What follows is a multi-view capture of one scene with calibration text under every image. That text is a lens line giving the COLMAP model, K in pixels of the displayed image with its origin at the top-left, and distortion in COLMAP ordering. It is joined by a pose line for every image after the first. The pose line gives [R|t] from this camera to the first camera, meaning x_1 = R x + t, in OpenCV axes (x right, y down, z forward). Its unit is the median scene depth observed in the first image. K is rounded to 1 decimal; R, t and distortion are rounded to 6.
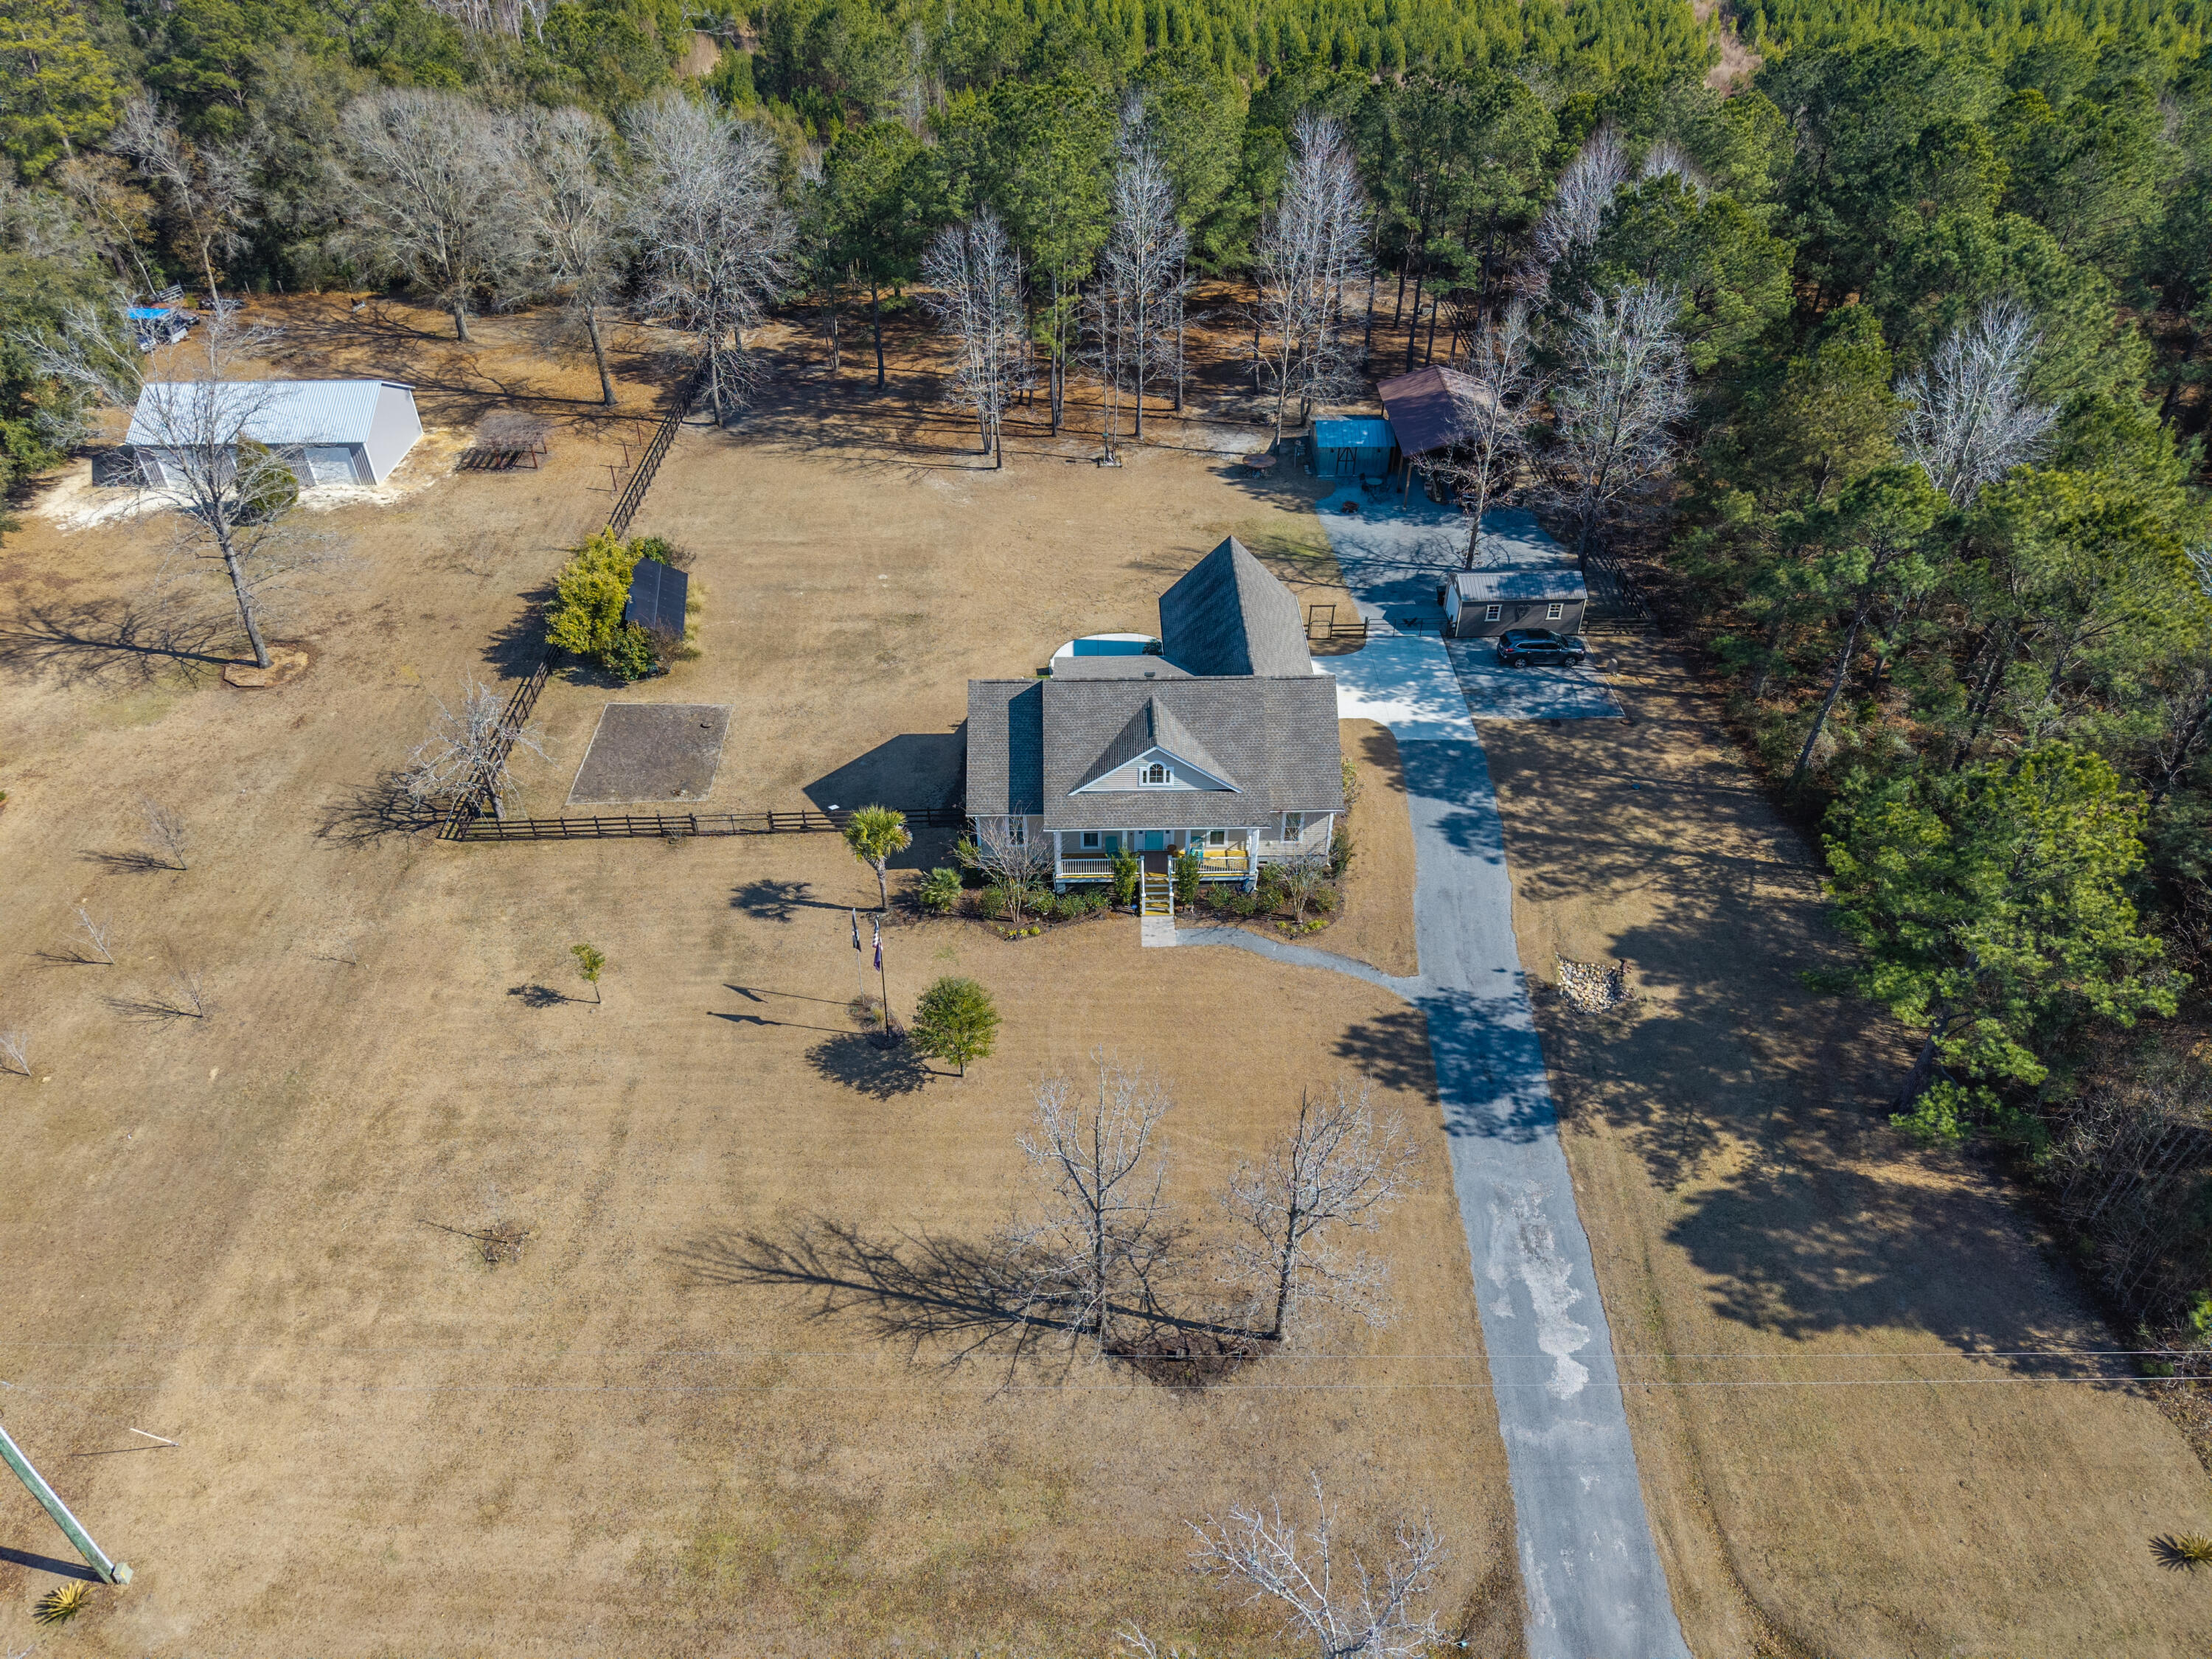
lens RADIAL K [[1490.4, 0, 1104.1], [0, 1490.4, 821.9], [0, 0, 1]] dist [0.026932, -0.026532]
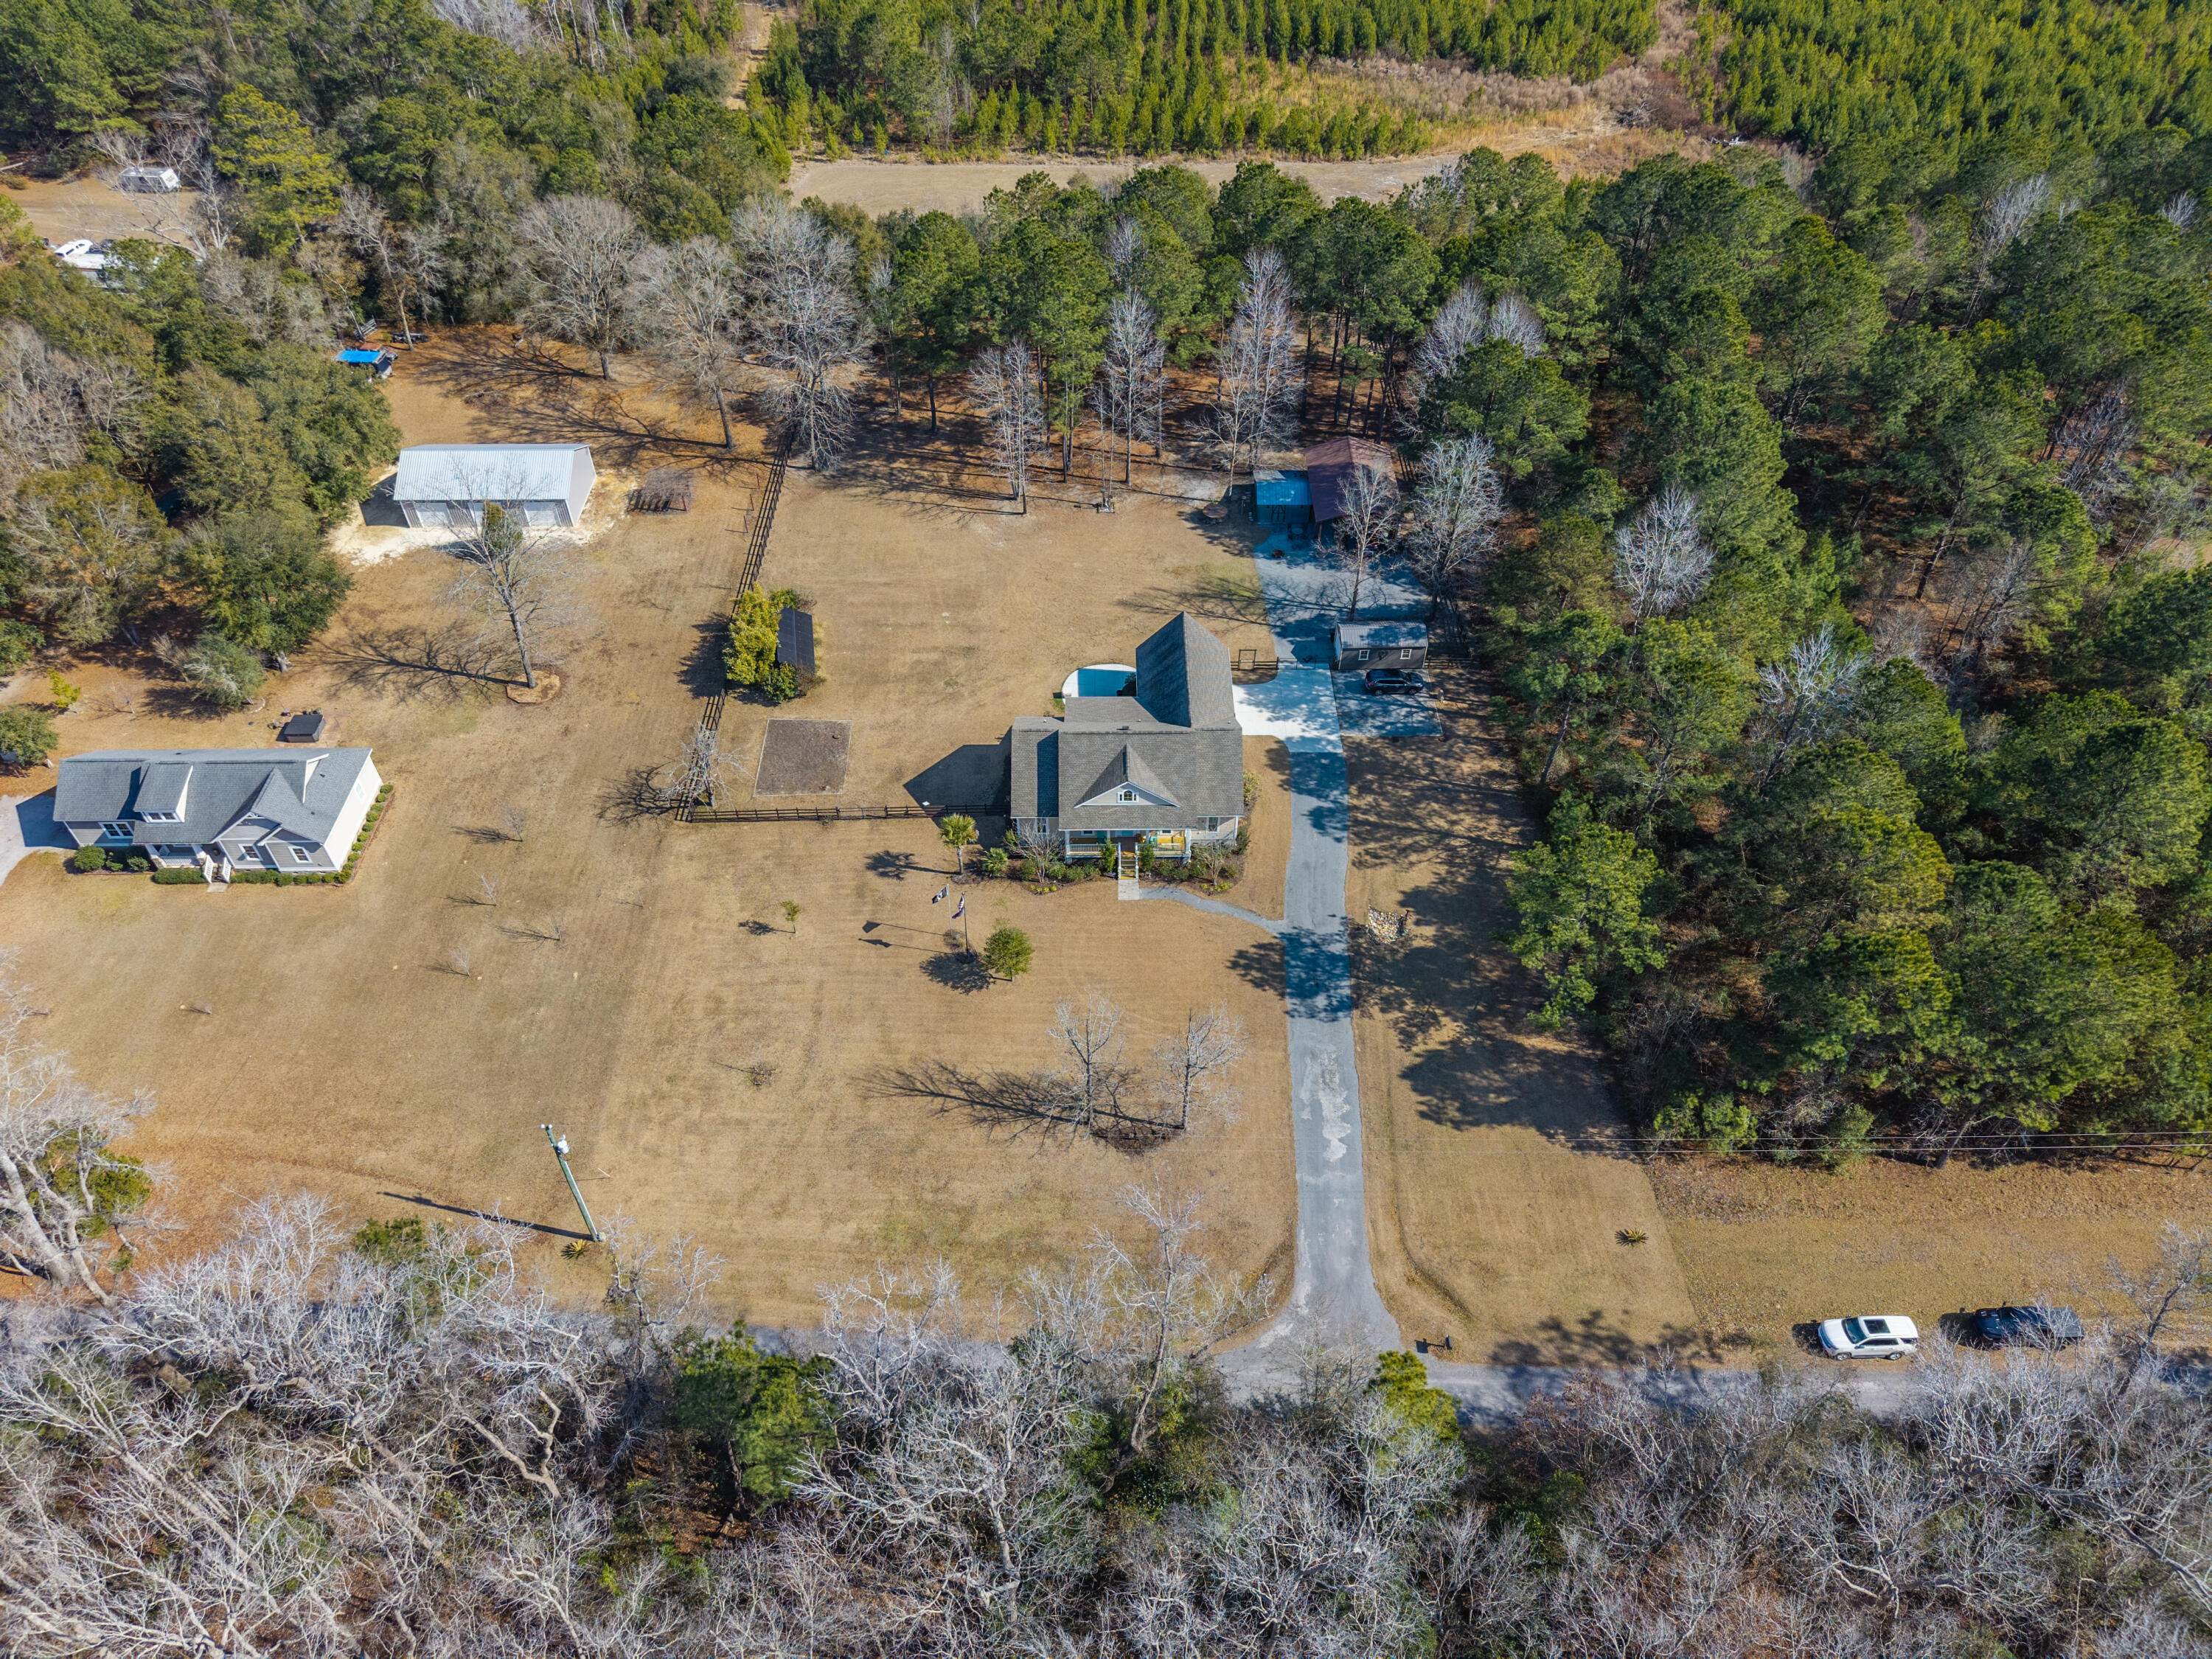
lens RADIAL K [[1490.4, 0, 1116.9], [0, 1490.4, 822.7], [0, 0, 1]] dist [0.026932, -0.026532]
pose [[0.999957, 0.007893, 0.004916, 0.014594], [-0.008474, 0.991158, 0.132416, -0.206455], [-0.003828, -0.132452, 0.991182, -0.588856]]
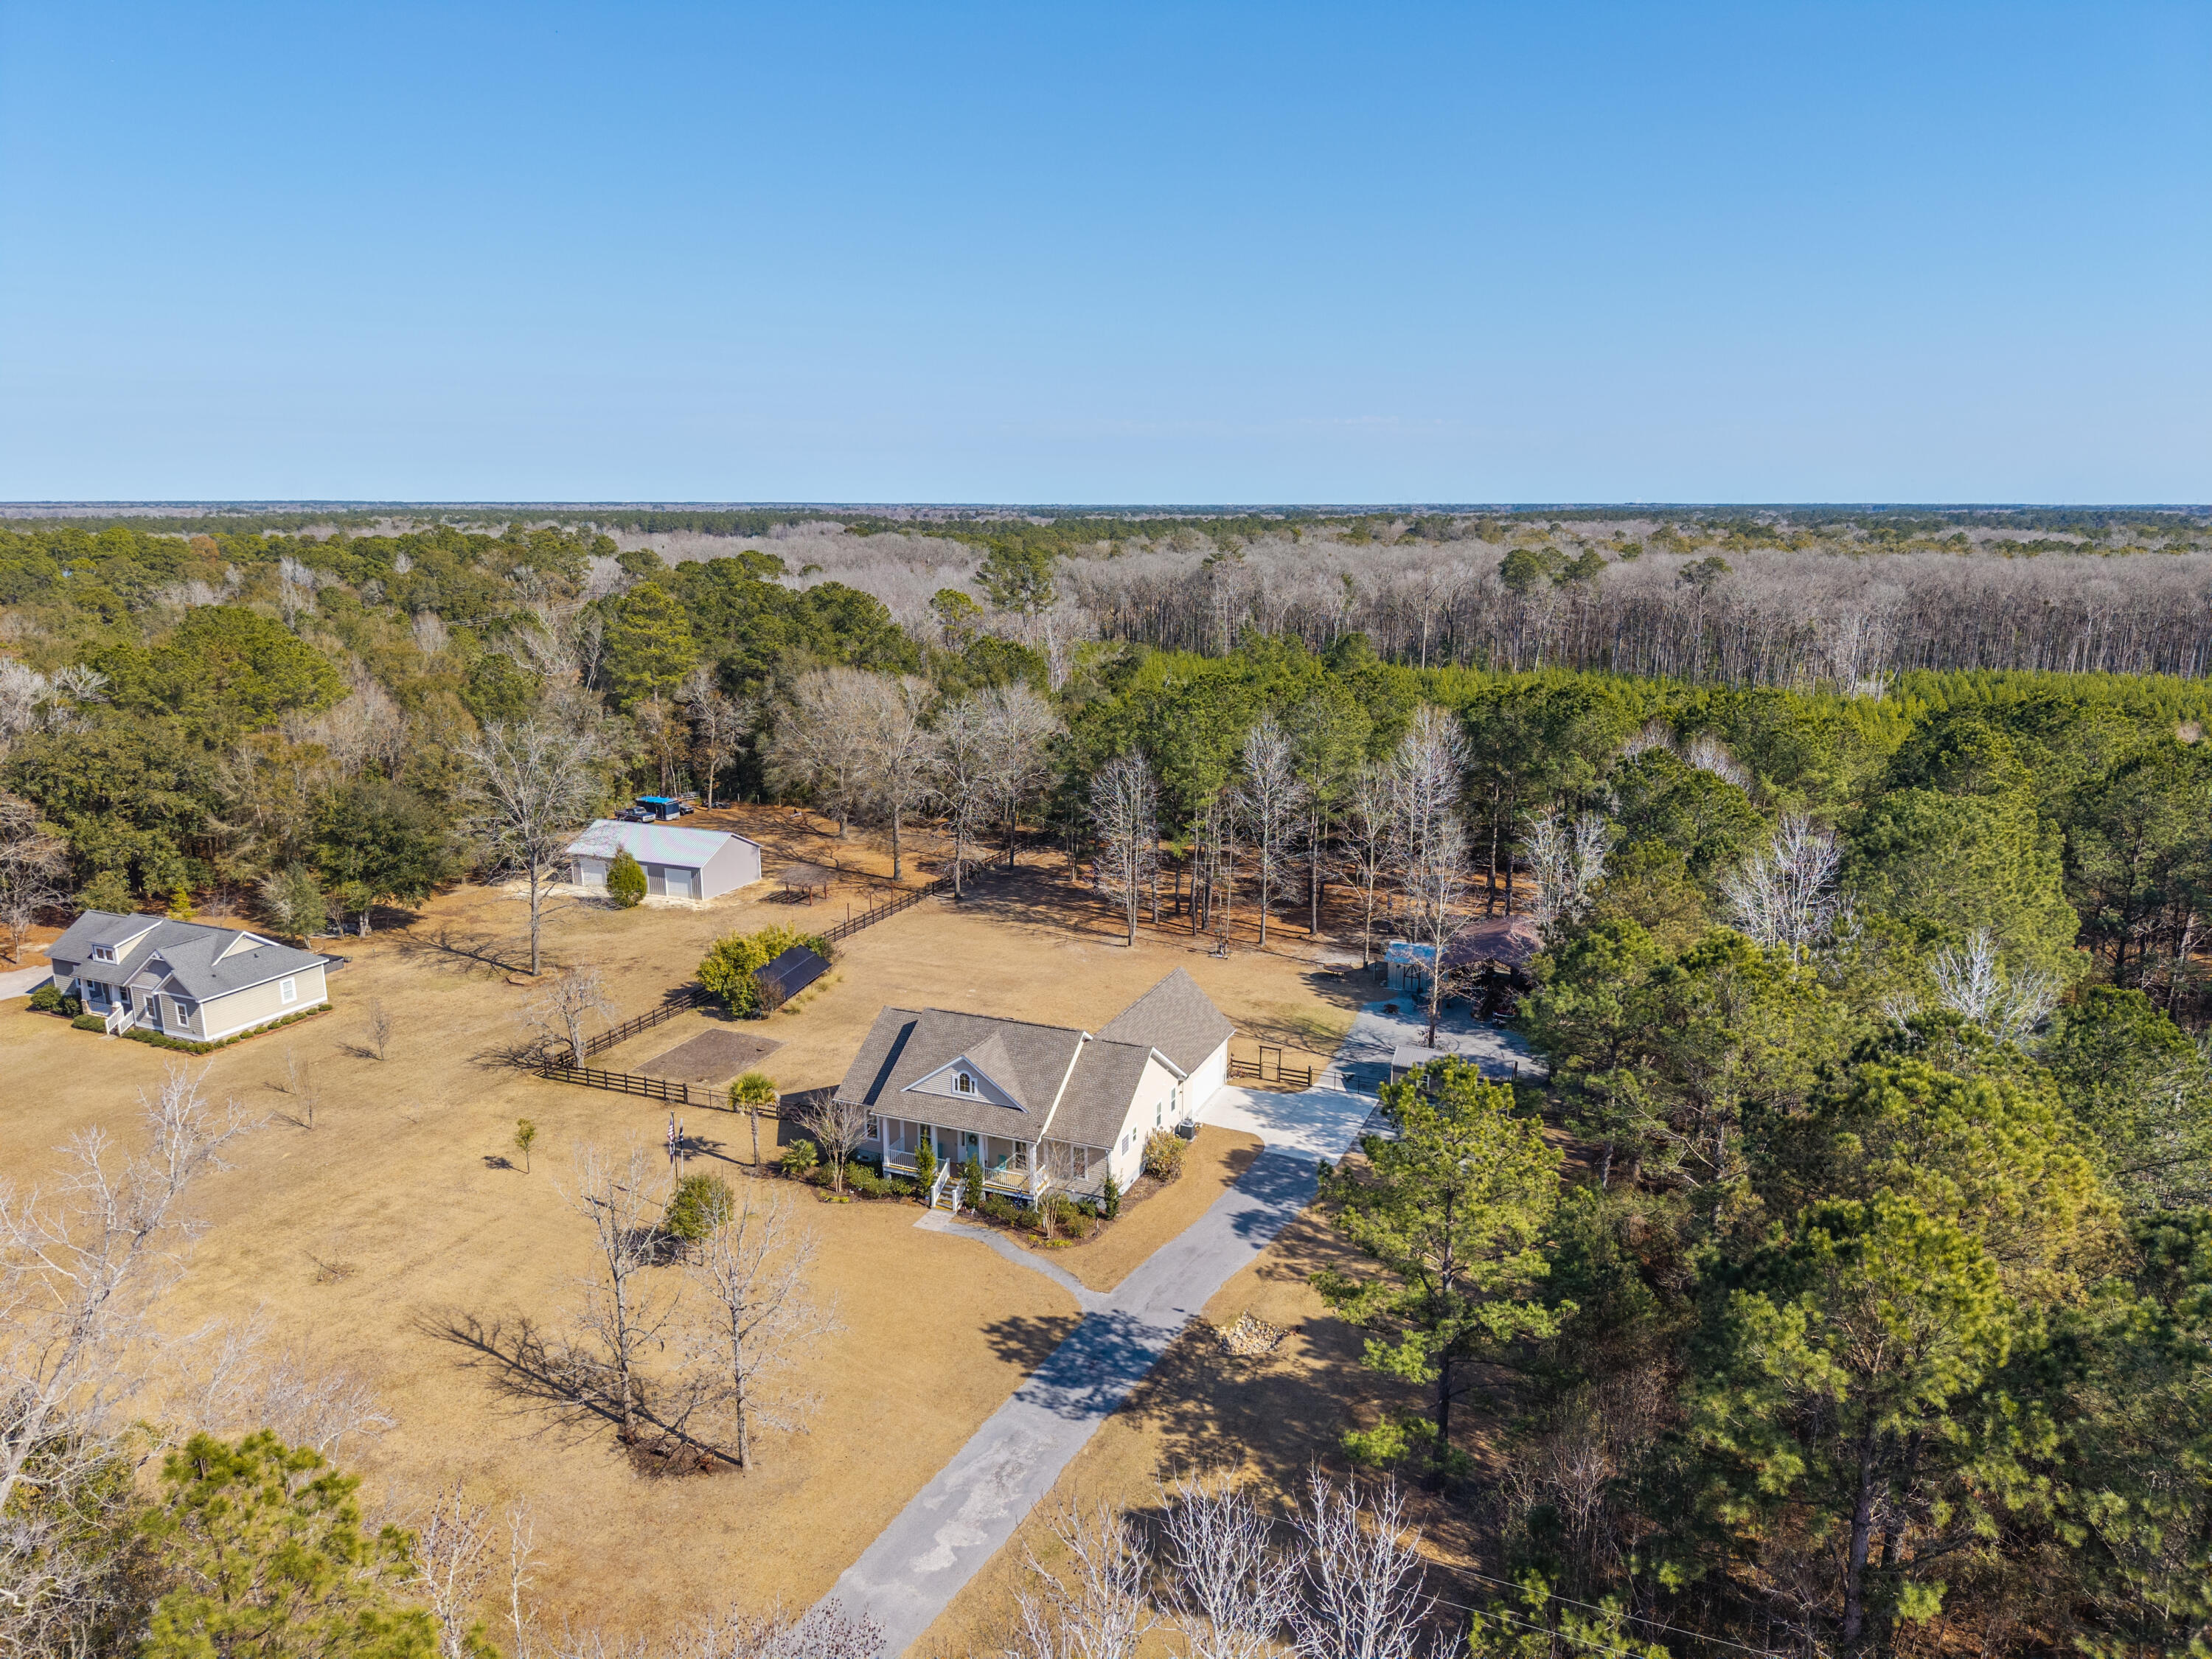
lens RADIAL K [[1490.4, 0, 1112.1], [0, 1490.4, 823.1], [0, 0, 1]] dist [0.026932, -0.026532]
pose [[0.911794, 0.092543, -0.400084, 0.577599], [-0.256859, 0.888682, -0.379825, 0.195976], [0.320397, 0.449087, 0.834066, -0.070405]]
